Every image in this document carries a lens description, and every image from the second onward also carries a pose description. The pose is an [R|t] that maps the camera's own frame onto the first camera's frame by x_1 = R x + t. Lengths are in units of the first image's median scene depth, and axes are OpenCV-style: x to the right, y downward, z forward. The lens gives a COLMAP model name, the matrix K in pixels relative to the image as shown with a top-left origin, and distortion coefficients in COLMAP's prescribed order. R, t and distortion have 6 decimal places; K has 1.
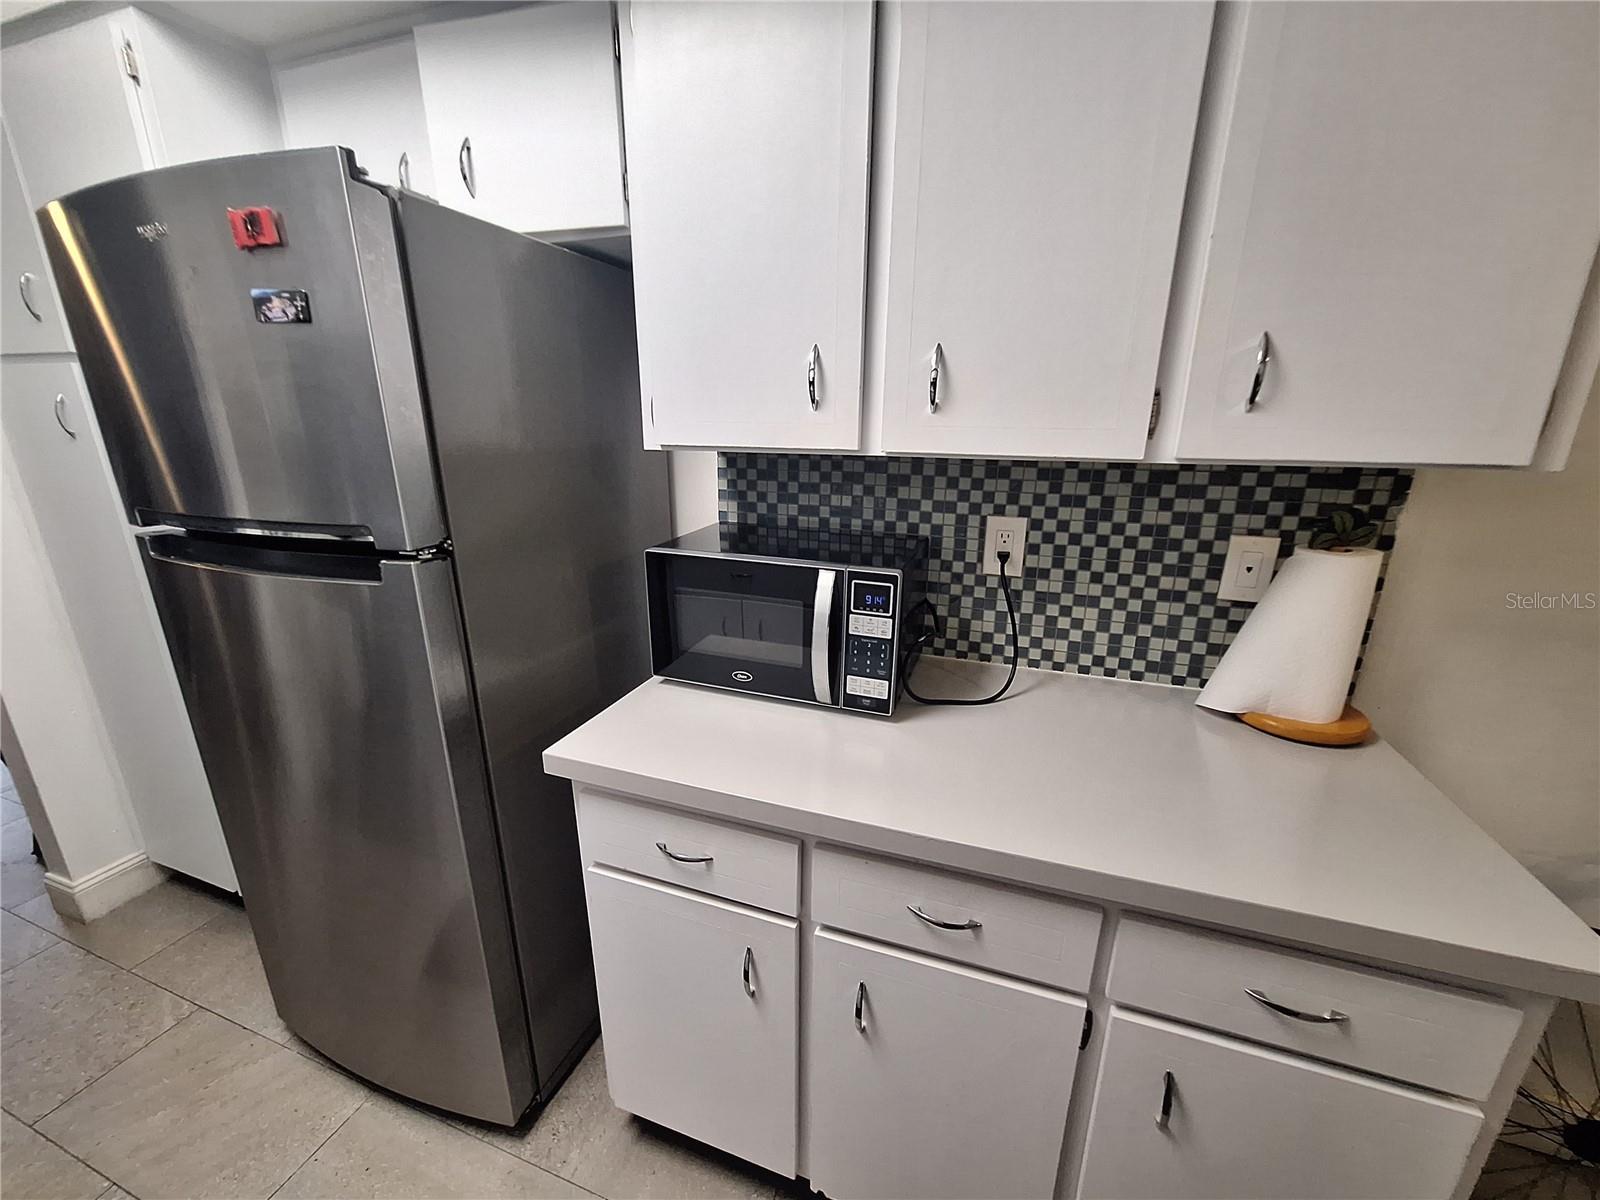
lens RADIAL K [[633.4, 0, 801.2], [0, 633.4, 608.5], [0, 0, 1]] dist [-0.007303, 0.002506]
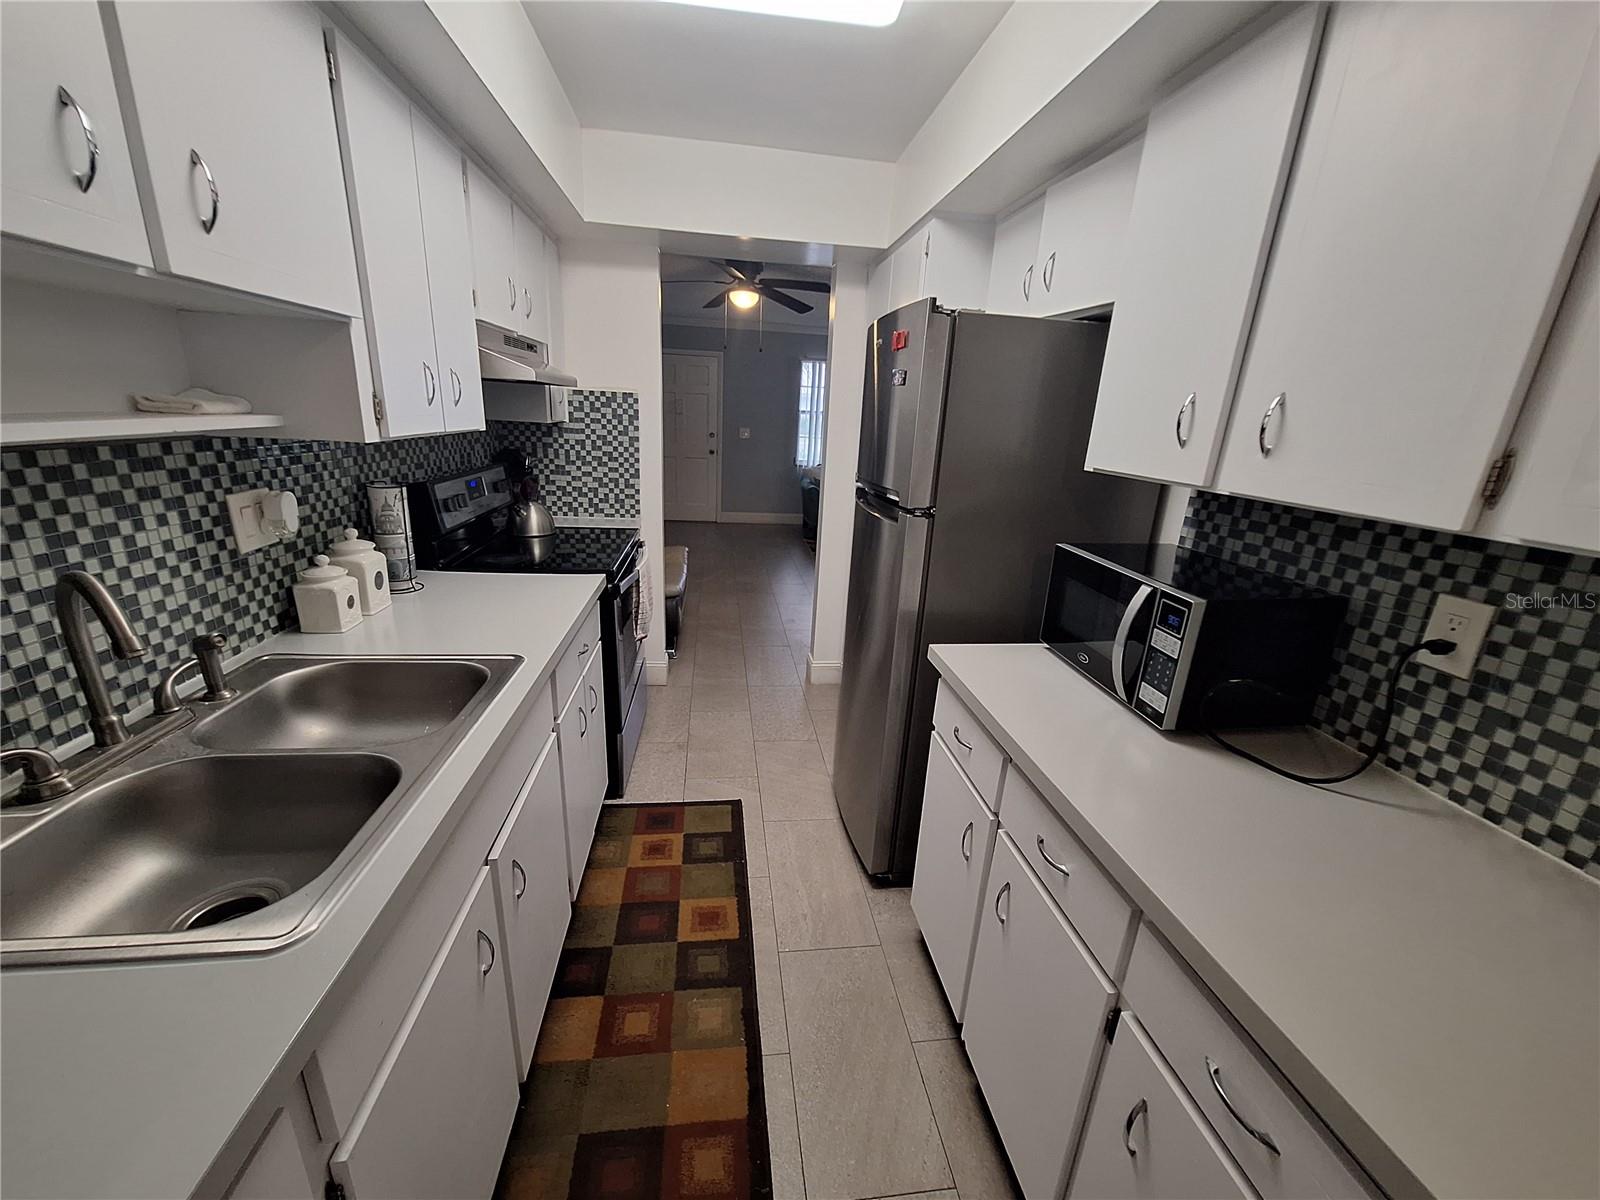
lens RADIAL K [[633.4, 0, 801.7], [0, 633.4, 610.5], [0, 0, 1]] dist [-0.007303, 0.002506]
pose [[0.452799, 0.282768, -0.845586, 0.606151], [-0.303984, 0.940516, 0.151734, 0.000323], [0.838192, 0.188340, 0.511822, -0.090458]]
